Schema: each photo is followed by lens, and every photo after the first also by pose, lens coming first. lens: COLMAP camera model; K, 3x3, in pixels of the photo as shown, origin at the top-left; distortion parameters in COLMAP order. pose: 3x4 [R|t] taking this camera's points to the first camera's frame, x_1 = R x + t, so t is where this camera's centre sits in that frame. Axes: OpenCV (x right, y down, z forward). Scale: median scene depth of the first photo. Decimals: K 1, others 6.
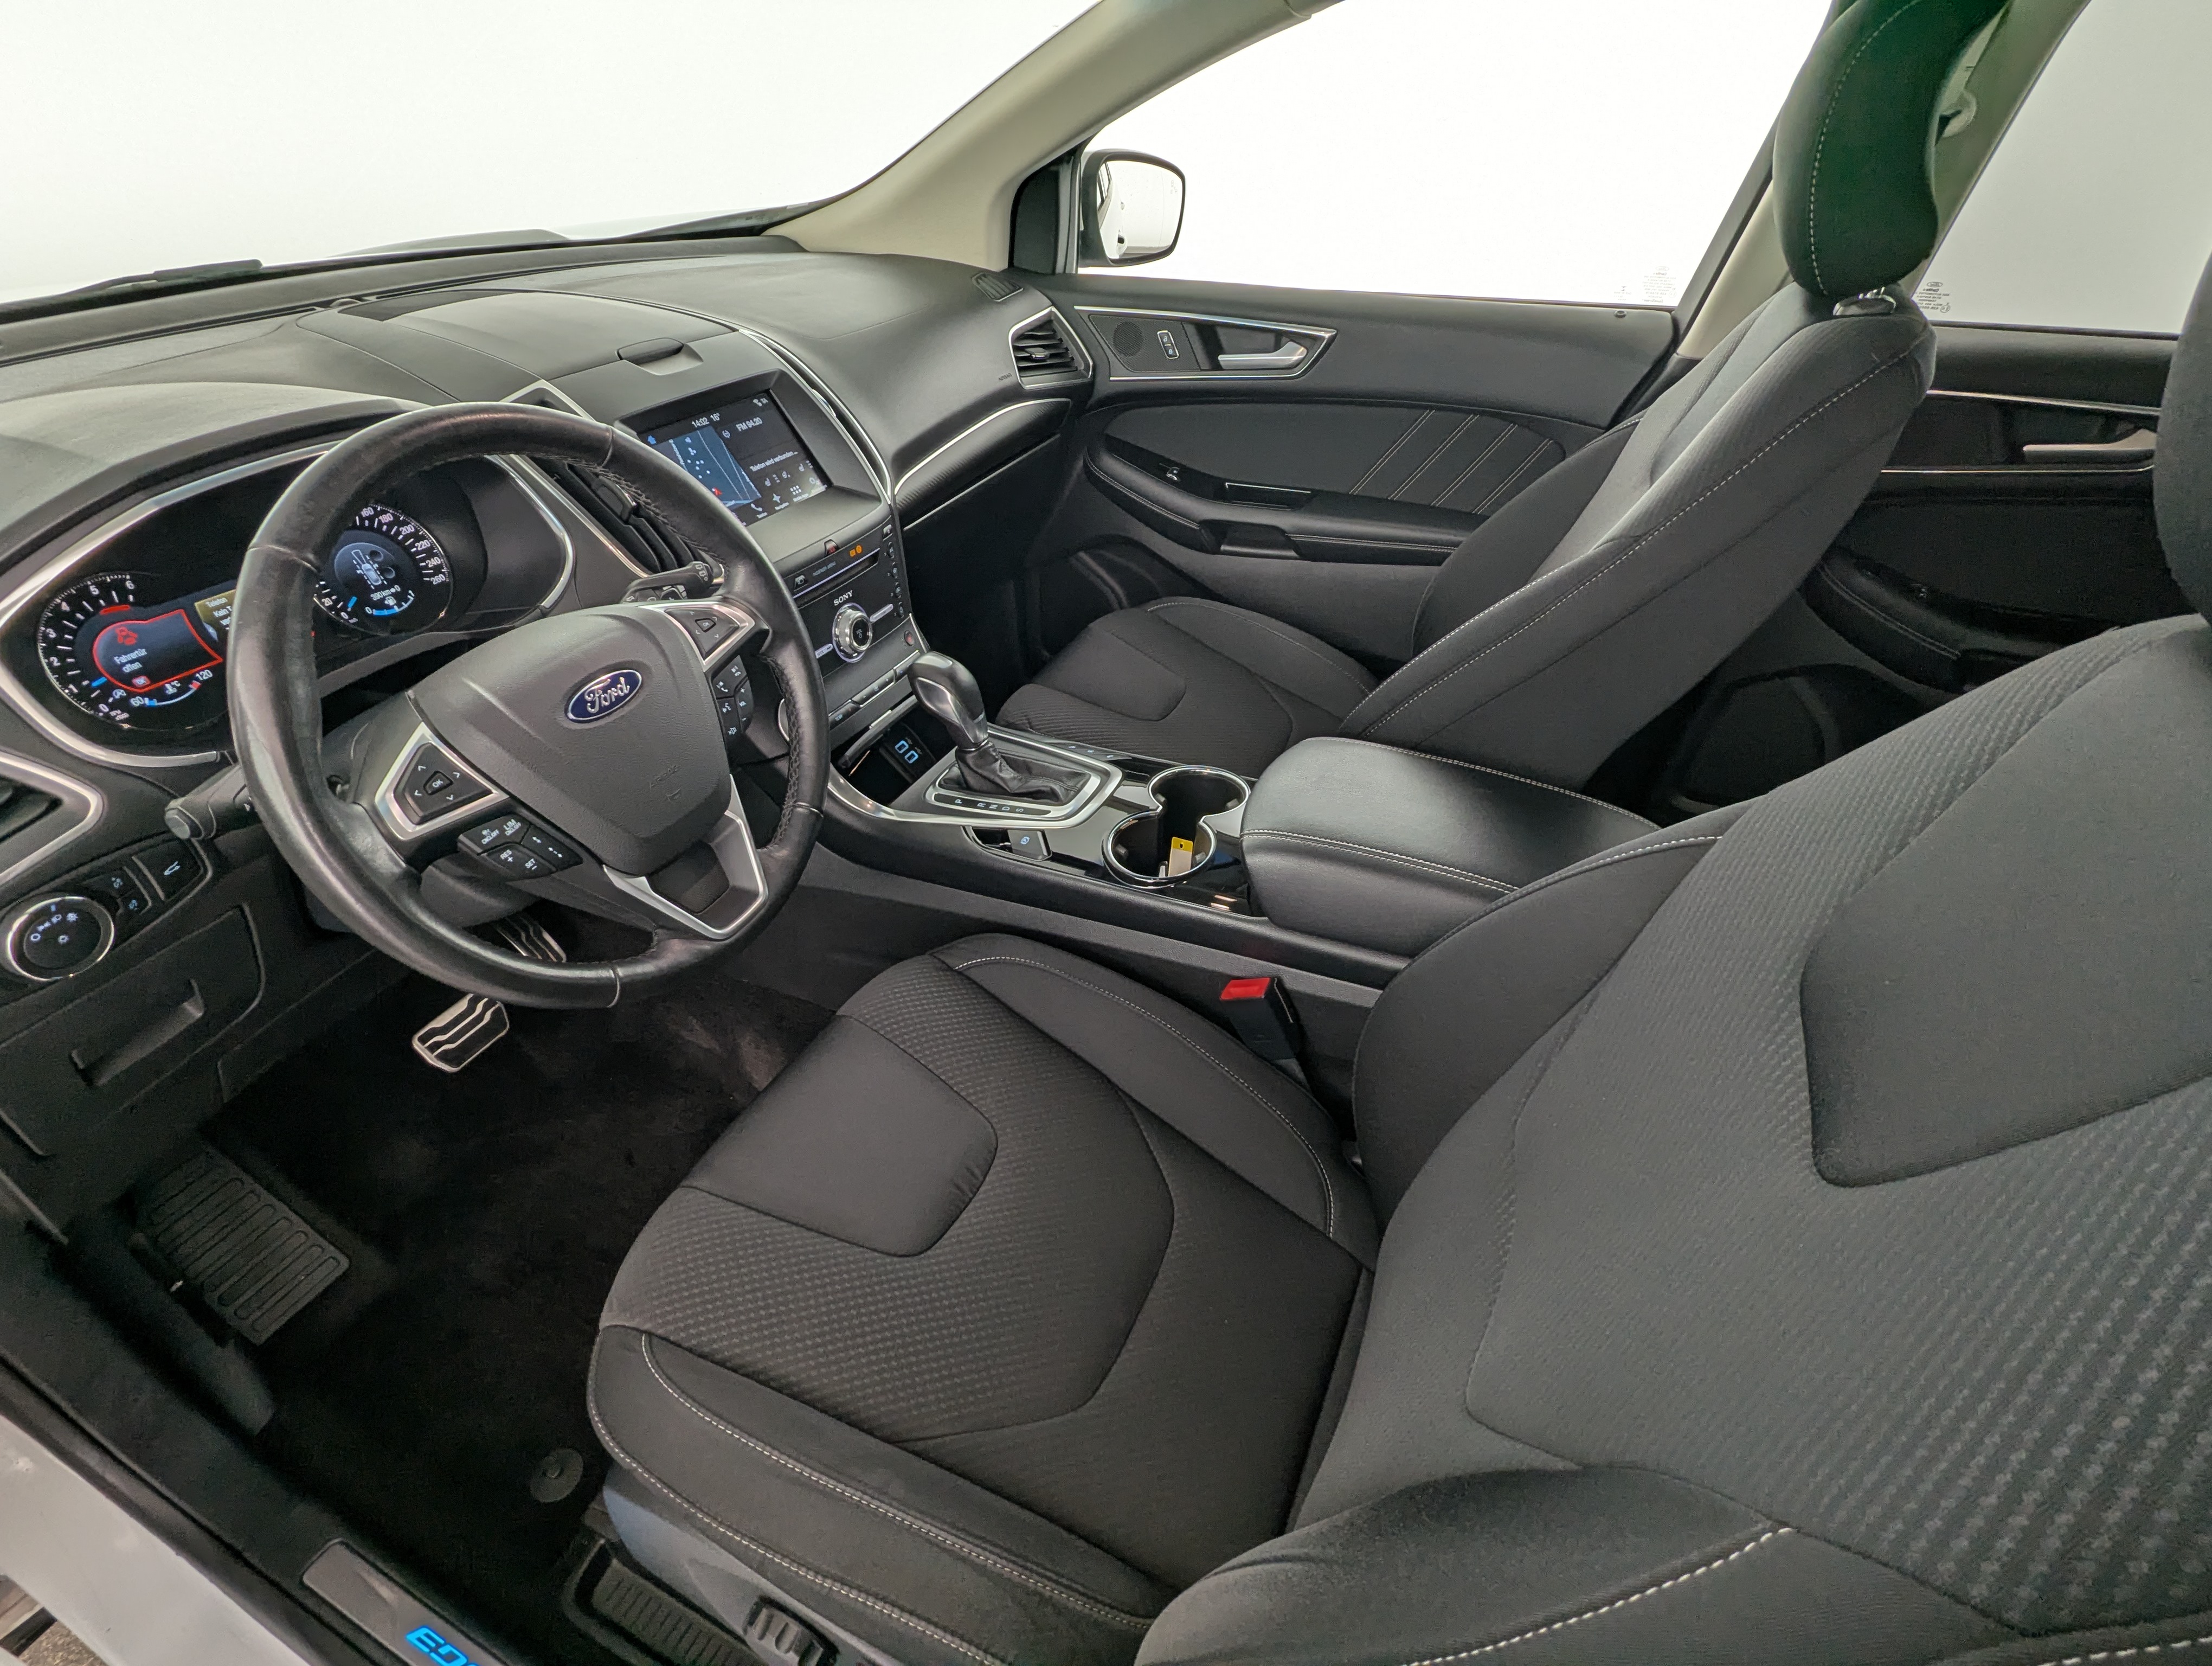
lens RADIAL K [[1052.8, 0, 1106.0], [0, 1052.8, 833.0], [0, 0, 1]] dist [-0.002218, -0.001696]
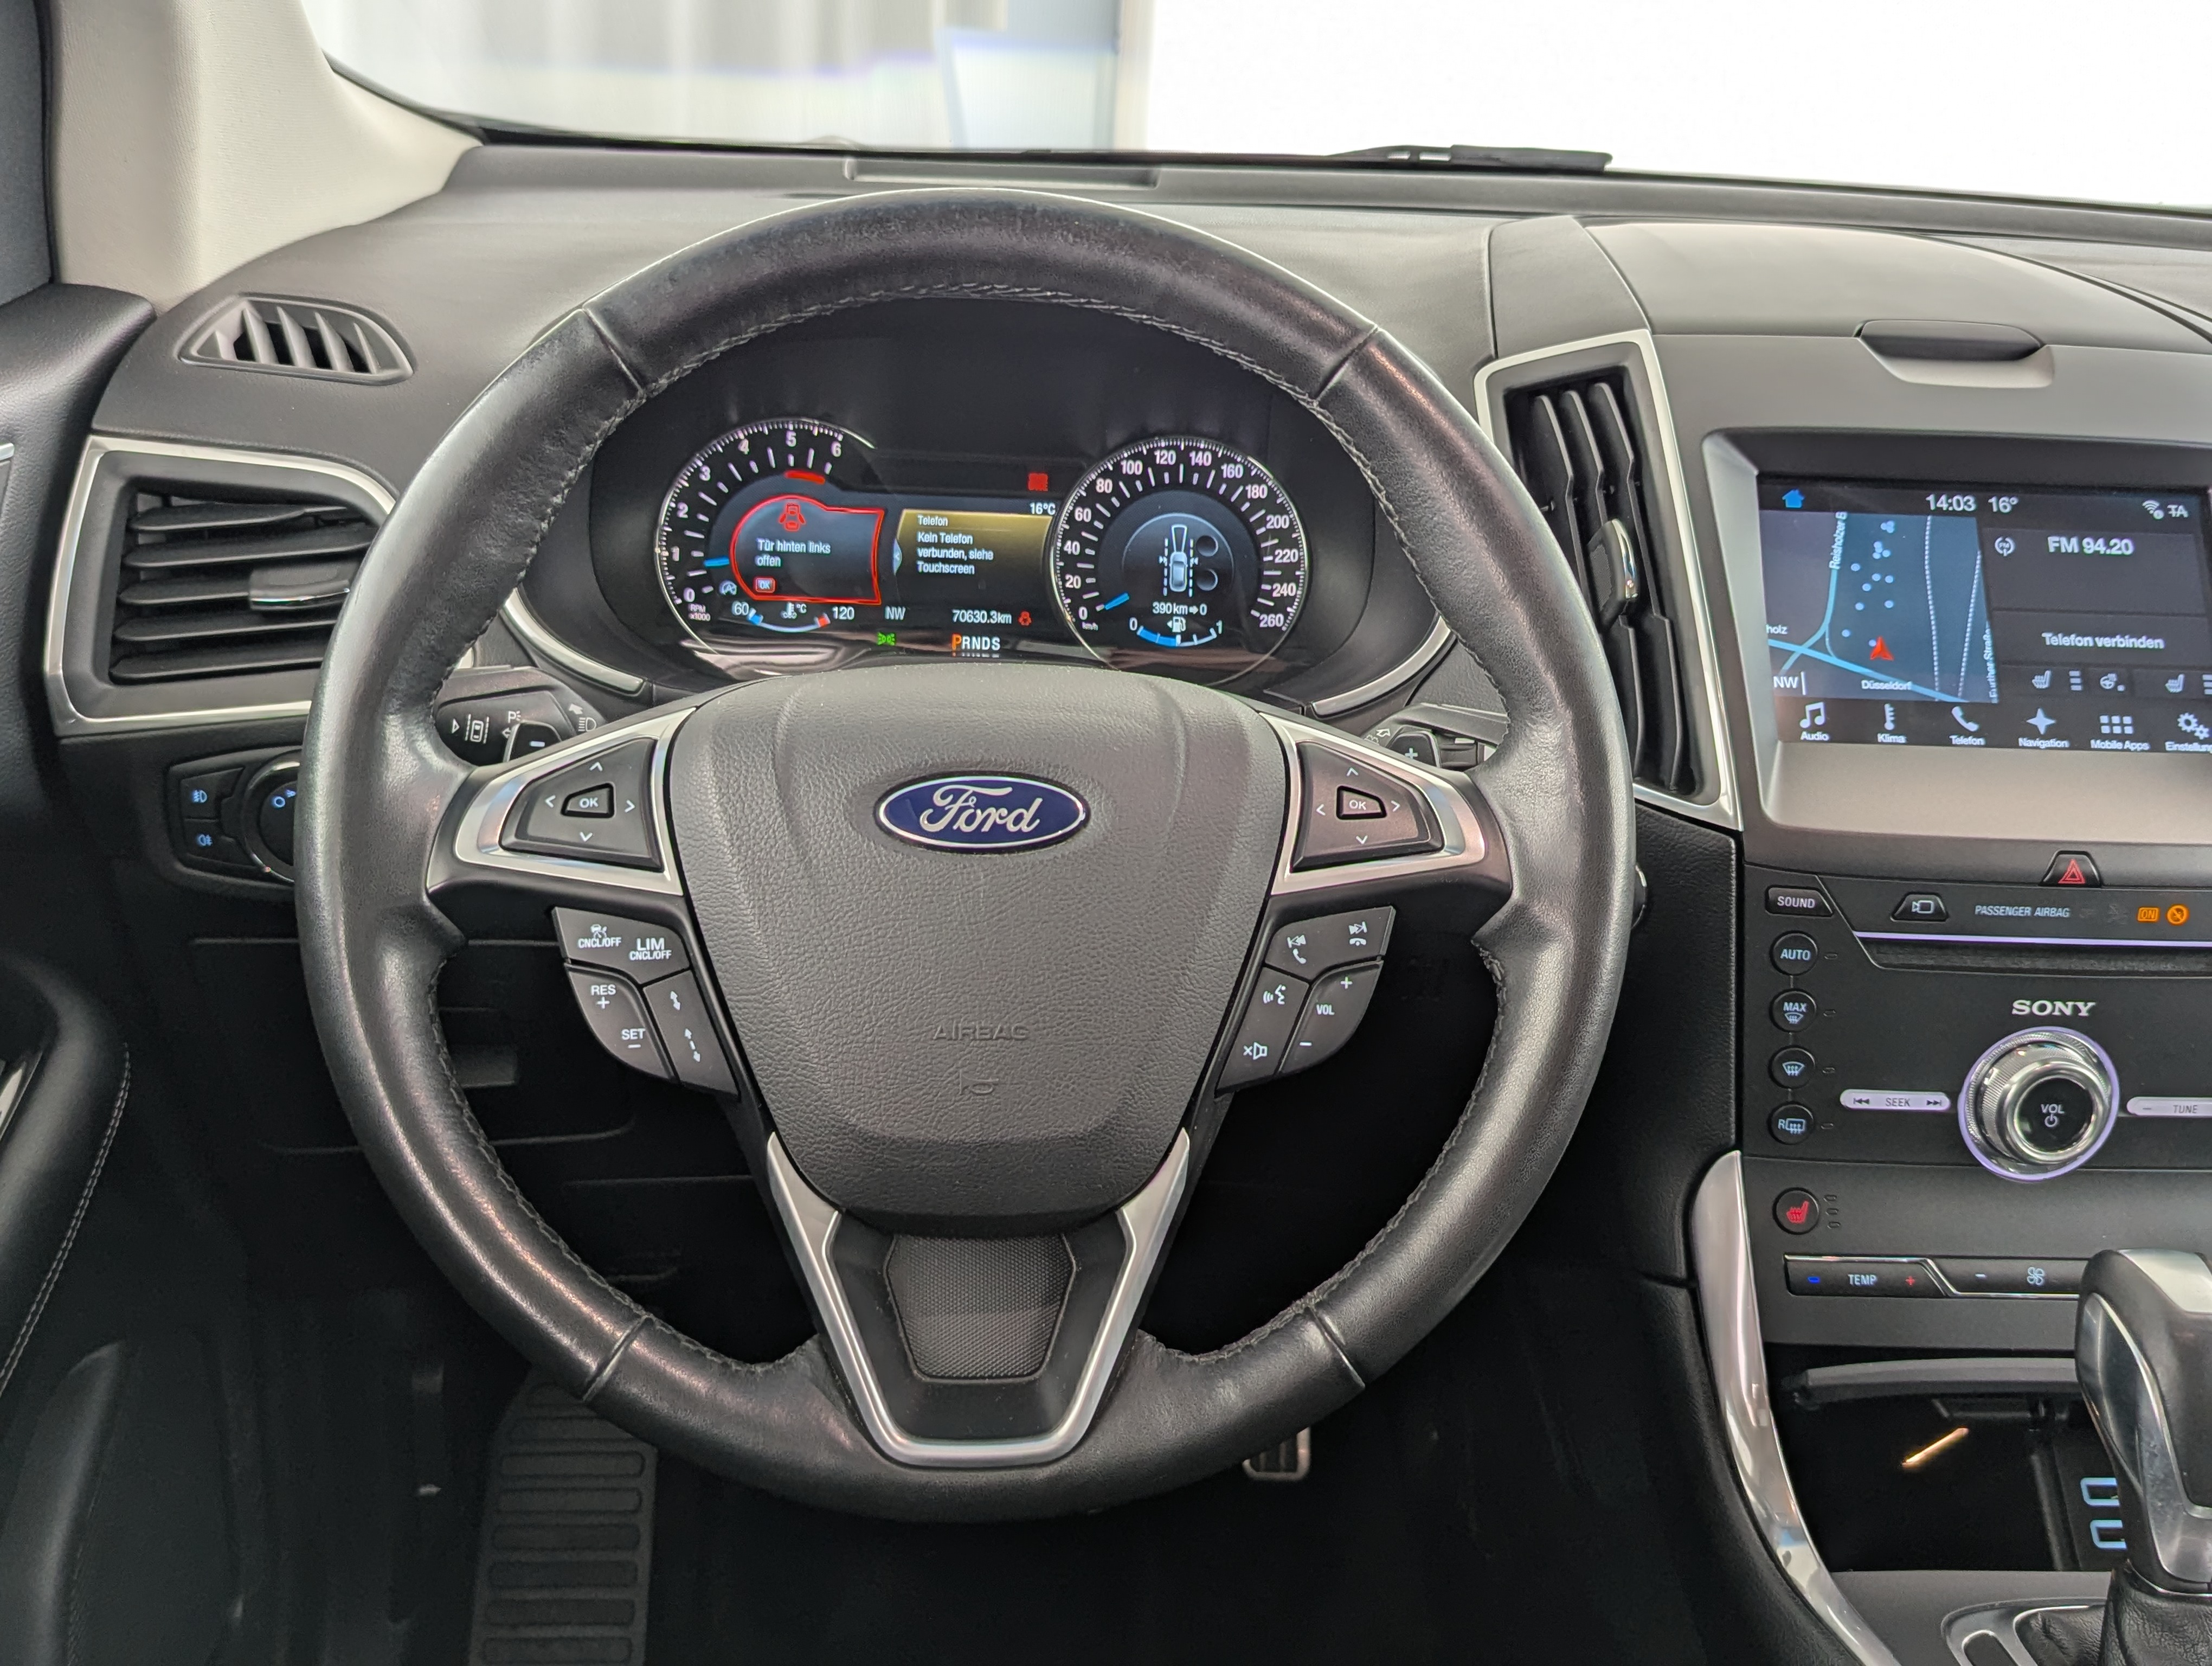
lens RADIAL K [[2155.0, 0, 1134.7], [0, 2155.0, 798.6], [0, 0, 1]] dist [0.081664, -0.195992]
pose [[0.475303, 0.310468, -0.823223, 0.197993], [-0.552942, 0.833204, -0.005019, -0.109216], [0.684355, 0.457581, 0.567695, 0.341941]]
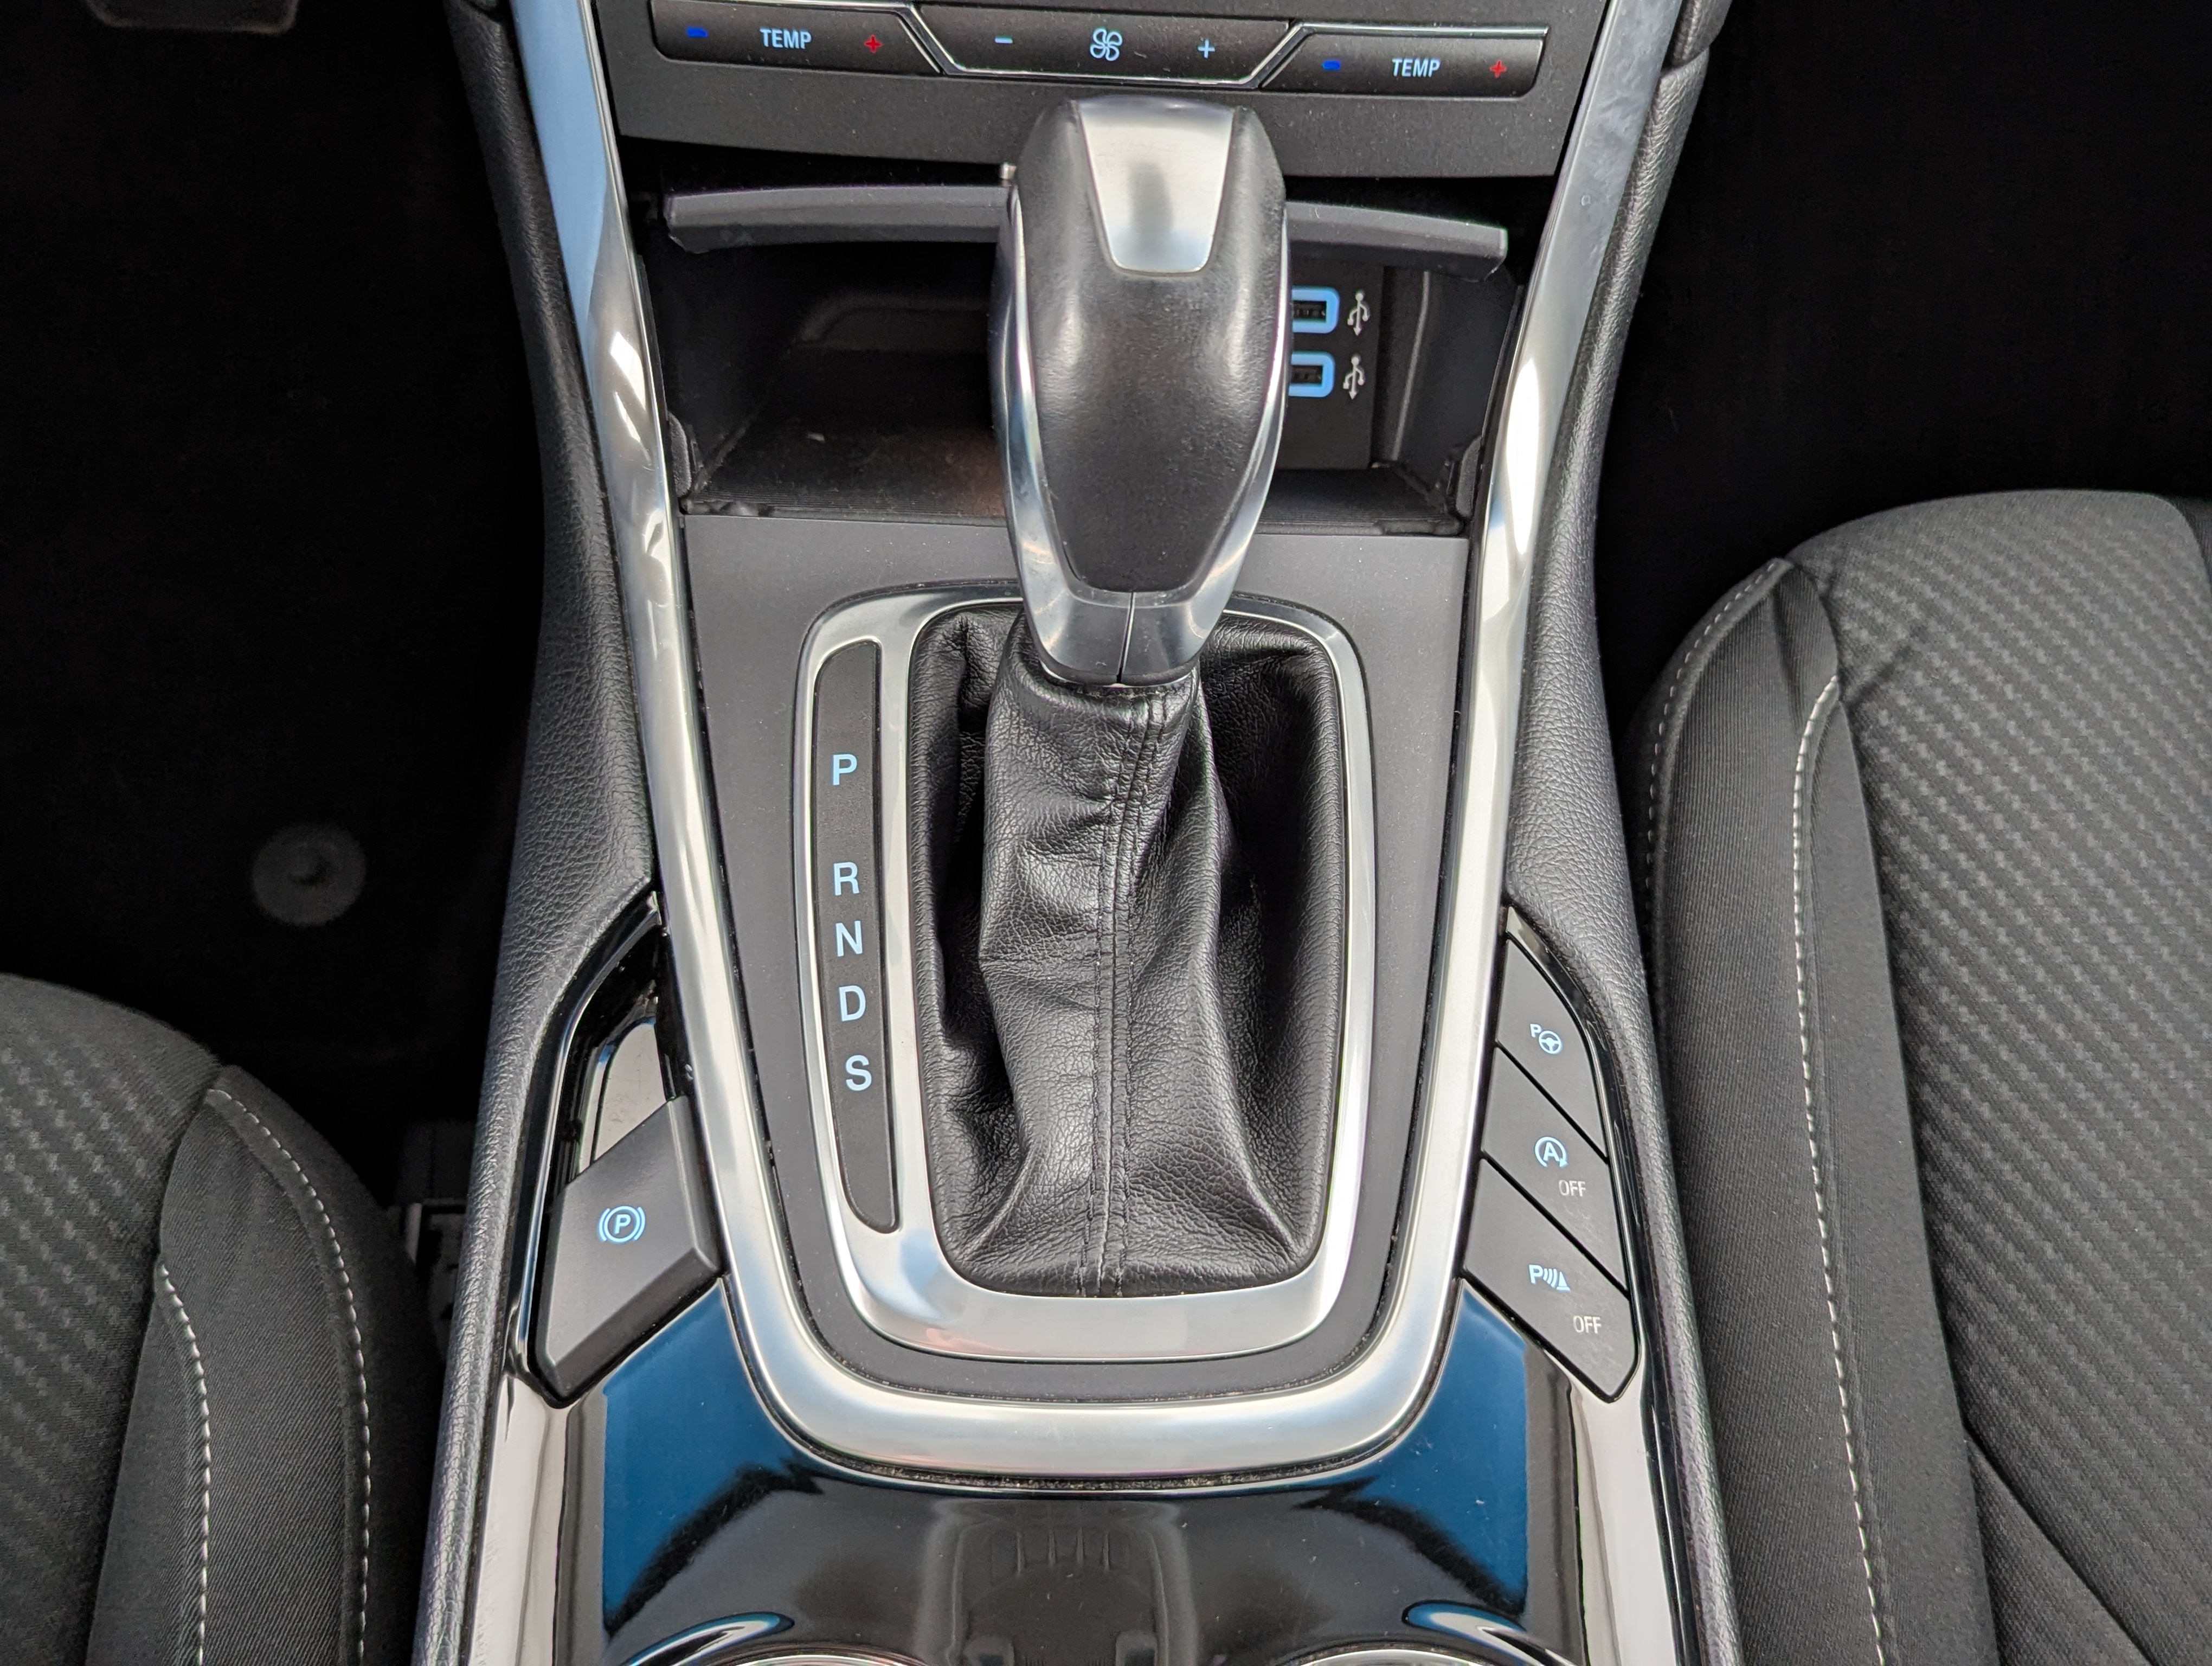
lens RADIAL K [[2269.9, 0, 1106.0], [0, 2269.9, 833.0], [0, 0, 1]] dist [0.013774, 0.003953]
pose [[0.433983, 0.828003, -0.355063, 0.050729], [-0.589830, 0.559036, 0.582735, -0.324056], [0.680999, -0.043470, 0.730993, 0.749921]]
